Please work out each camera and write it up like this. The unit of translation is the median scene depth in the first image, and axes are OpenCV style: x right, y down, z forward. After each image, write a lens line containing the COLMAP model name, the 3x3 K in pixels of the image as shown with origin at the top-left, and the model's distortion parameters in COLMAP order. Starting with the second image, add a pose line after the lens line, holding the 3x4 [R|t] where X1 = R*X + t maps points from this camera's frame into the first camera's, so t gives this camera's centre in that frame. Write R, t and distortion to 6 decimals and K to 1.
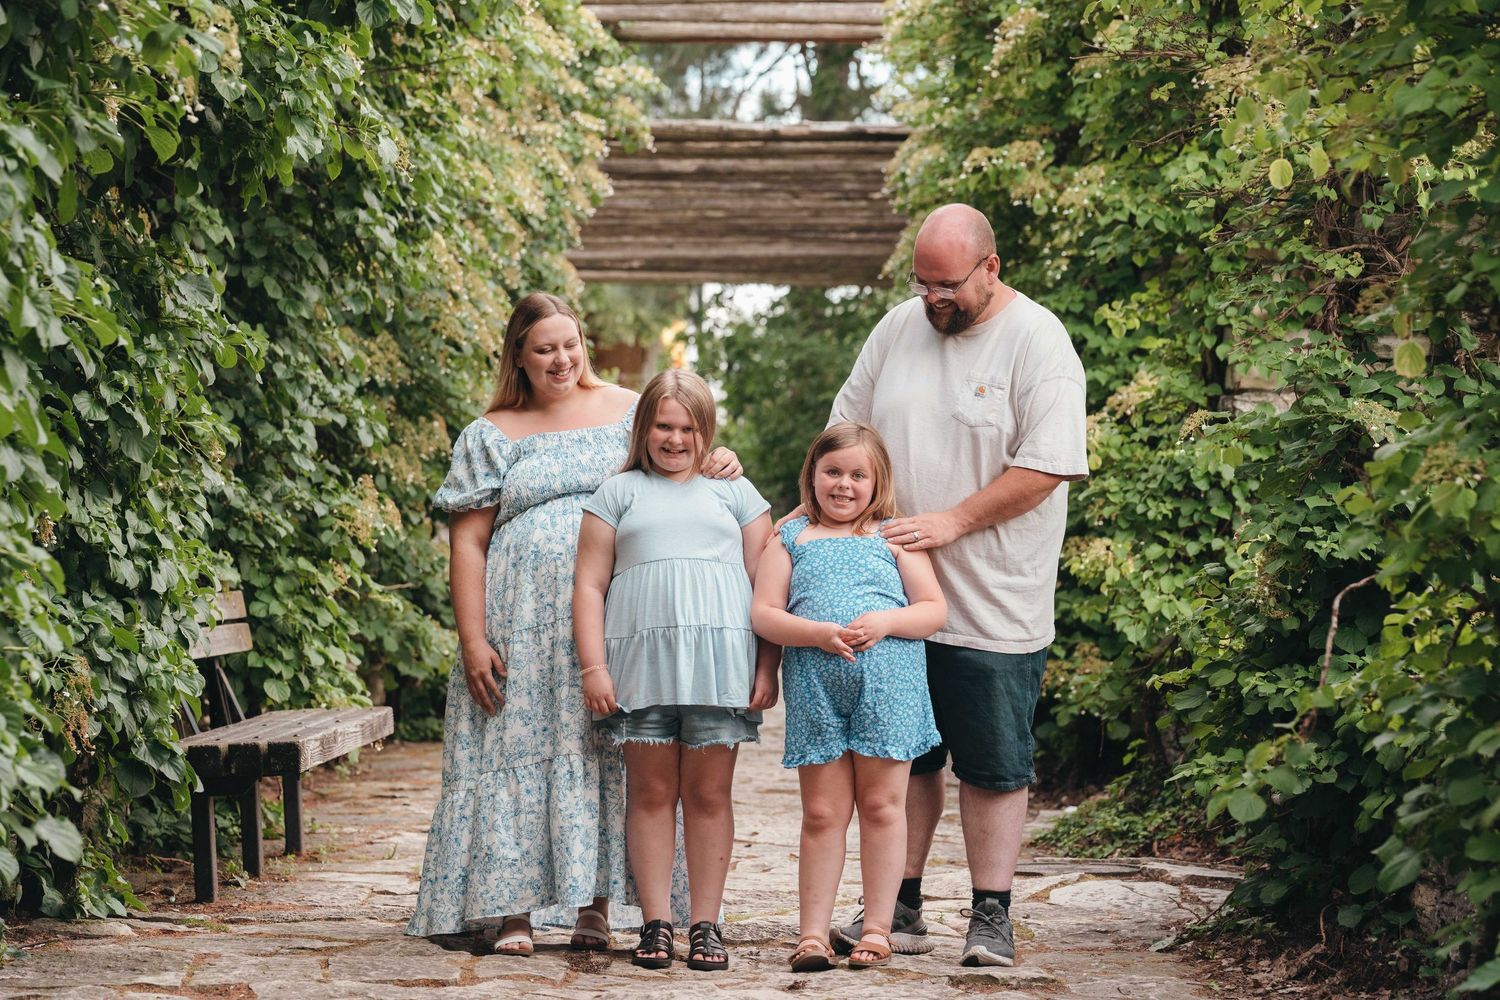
lens RADIAL K [[4221.6, 0, 750.0], [0, 4221.6, 500.0], [0, 0, 1]] dist [-0.032174, 0.776531]
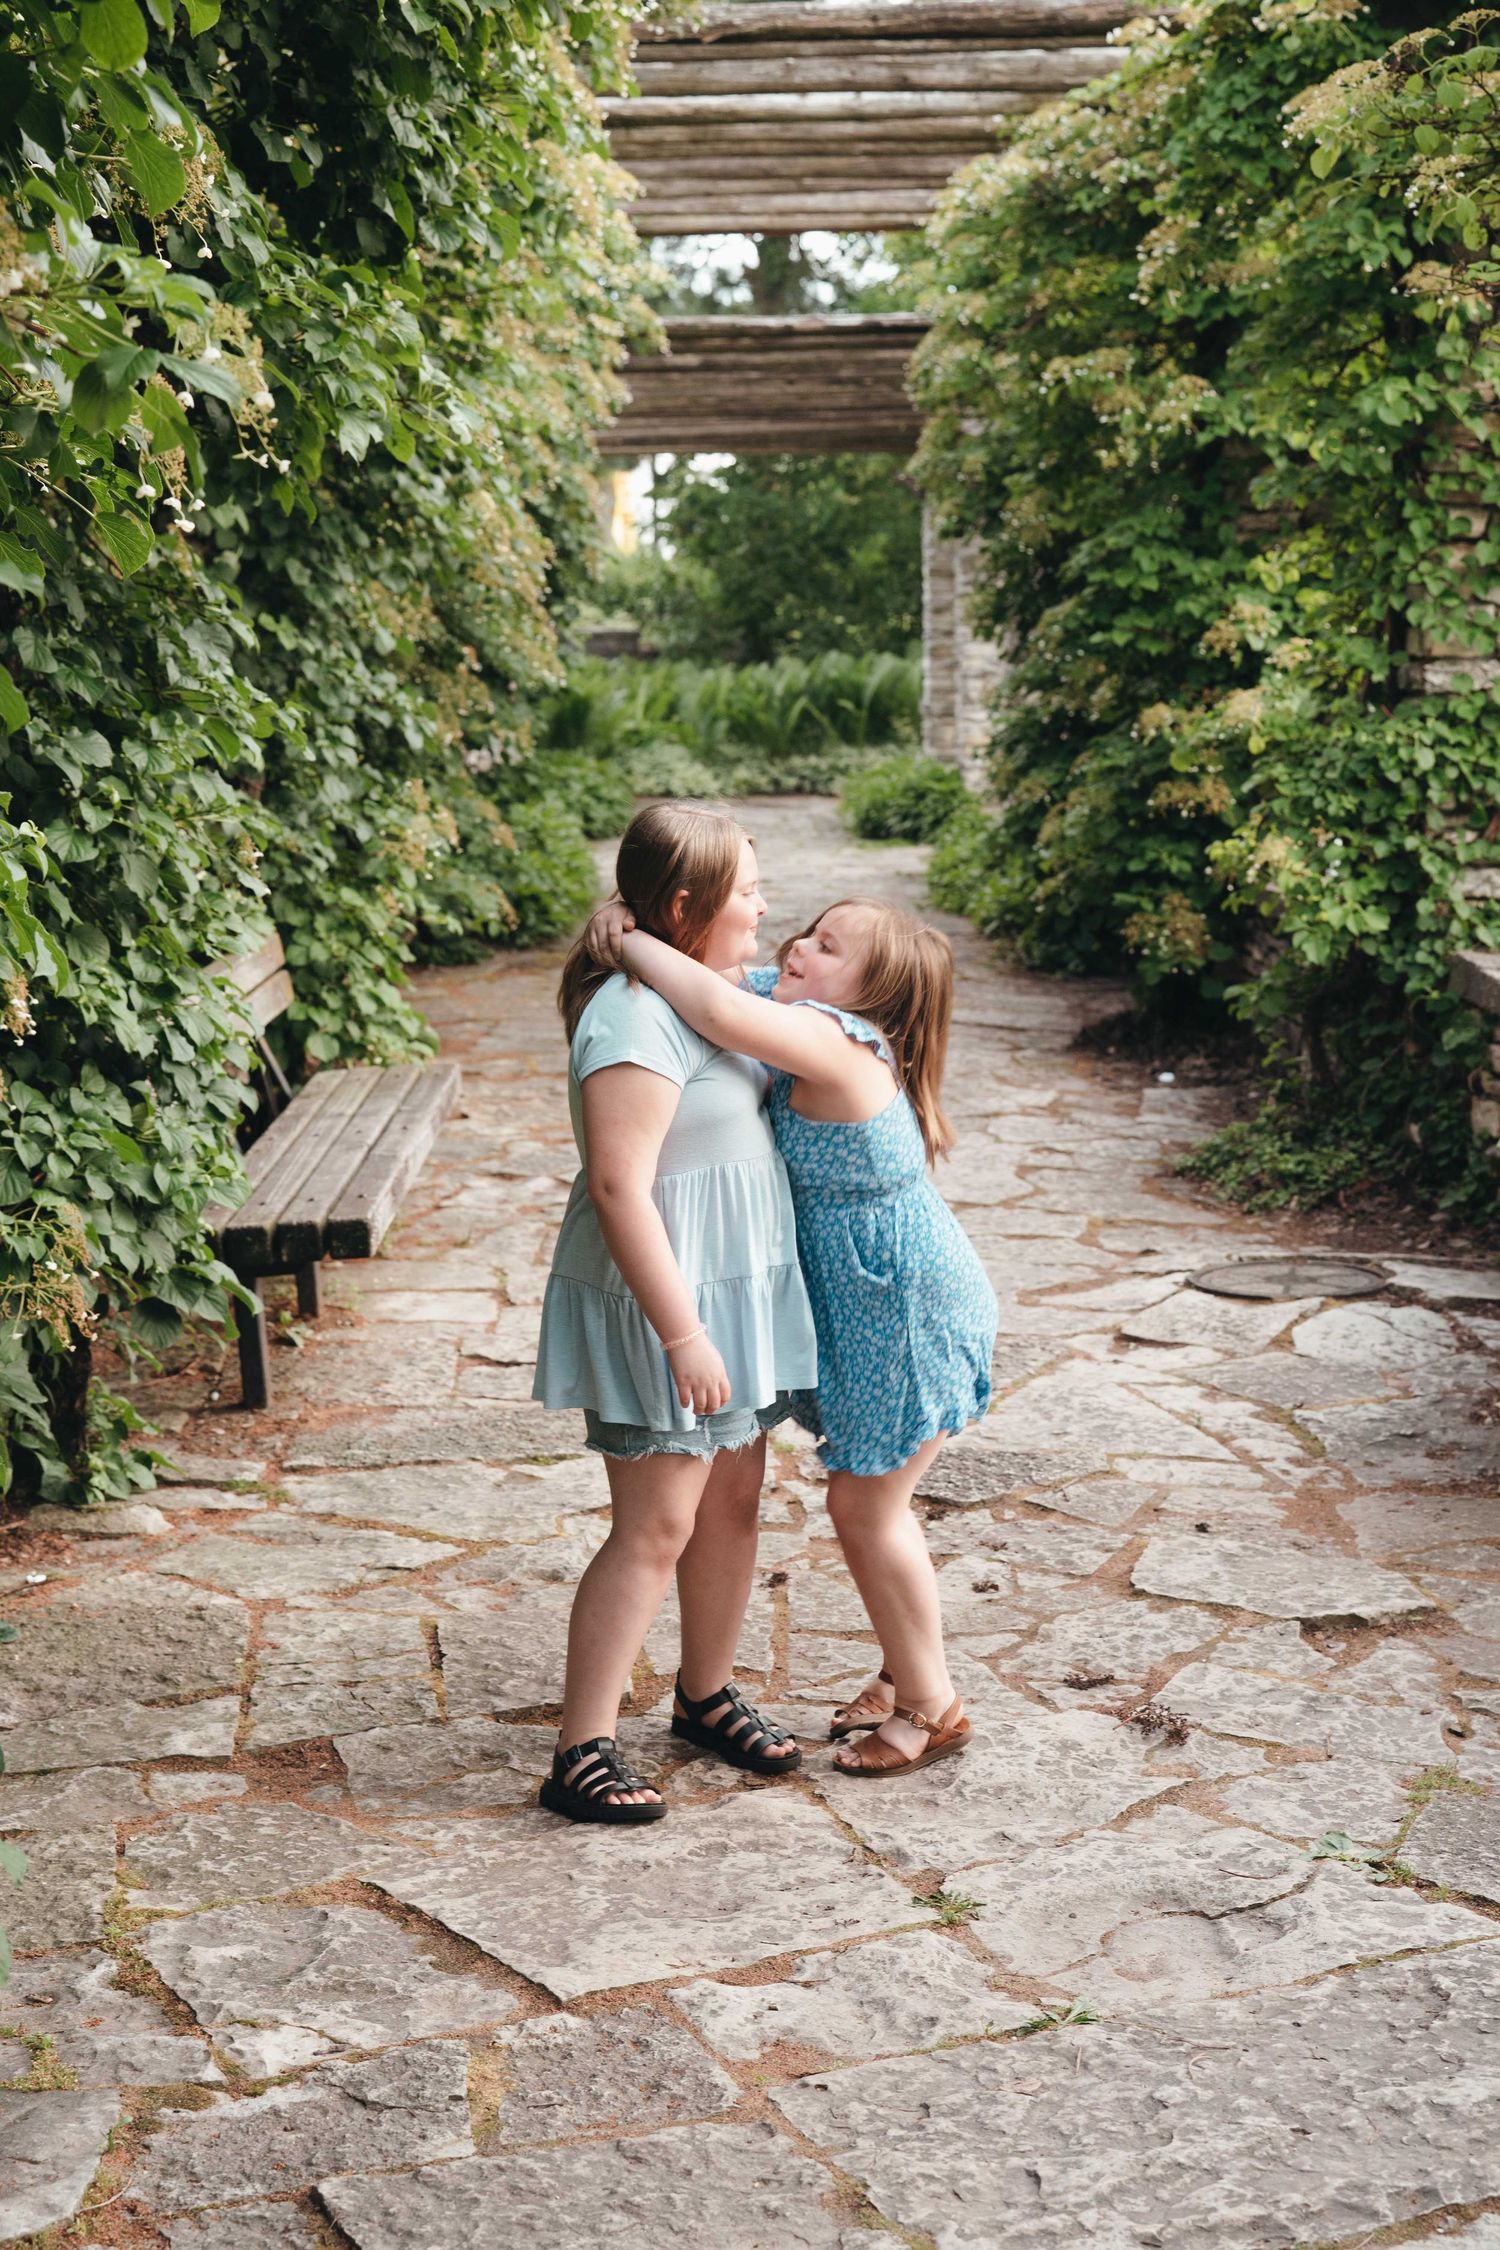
lens RADIAL K [[3276.4, 0, 680.2], [0, 3276.4, 1126.3], [0, 0, 1]] dist [-0.007434, -0.030217]
pose [[0.999630, -0.026925, 0.003972, -0.041989], [0.025900, 0.985924, 0.165174, -0.046685], [-0.008364, -0.165009, 0.986257, 0.333800]]
